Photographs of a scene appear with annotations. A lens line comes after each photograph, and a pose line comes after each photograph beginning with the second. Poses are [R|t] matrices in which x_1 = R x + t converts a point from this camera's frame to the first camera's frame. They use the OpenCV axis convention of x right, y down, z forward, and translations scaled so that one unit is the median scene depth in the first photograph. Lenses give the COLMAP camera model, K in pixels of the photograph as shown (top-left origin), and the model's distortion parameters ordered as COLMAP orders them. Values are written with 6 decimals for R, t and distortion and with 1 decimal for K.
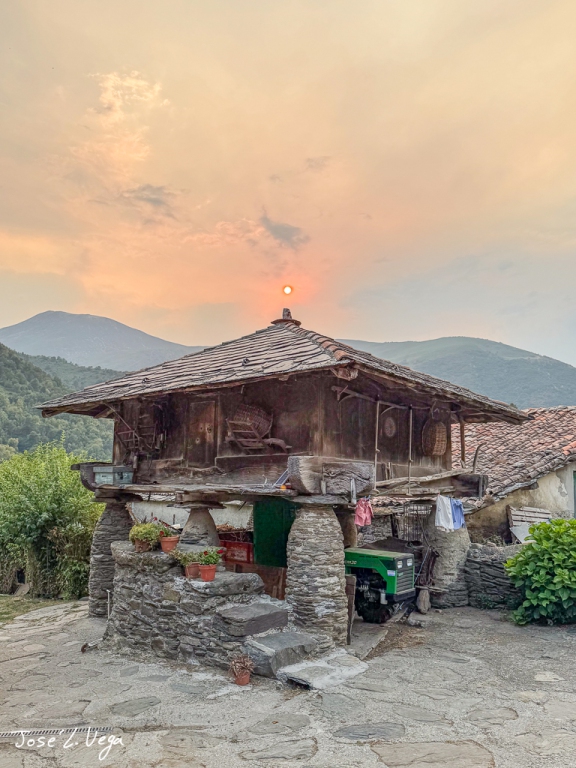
lens RADIAL K [[617.5, 0, 288.0], [0, 617.5, 384.0], [0, 0, 1]] dist [0.160403, -0.309605]
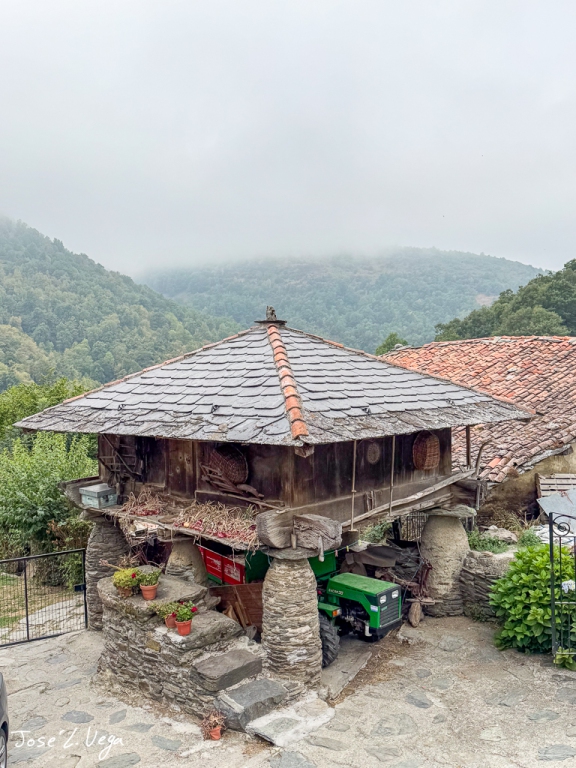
lens RADIAL K [[749.0, 0, 288.0], [0, 749.0, 384.0], [0, 0, 1]] dist [0.176791, -0.360647]
pose [[0.996844, -0.034466, -0.071508, 0.144227], [0.047552, 0.980581, 0.190261, -0.318706], [0.063562, -0.193061, 0.979126, -0.157376]]
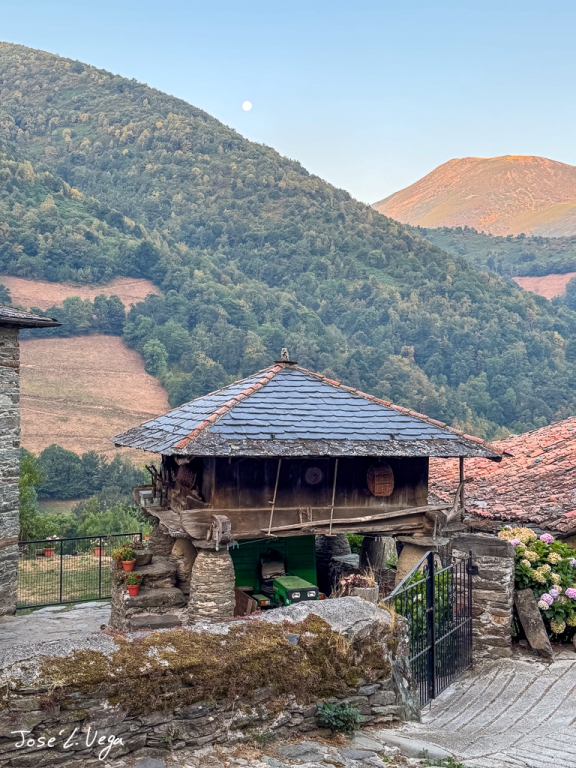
lens RADIAL K [[909.6, 0, 288.0], [0, 909.6, 384.0], [0, 0, 1]] dist [0.128929, 0.000369]
pose [[0.852817, -0.015255, -0.521987, 1.198135], [0.086085, 0.990005, 0.111713, -0.343348], [0.515065, -0.140206, 0.845606, -0.485064]]
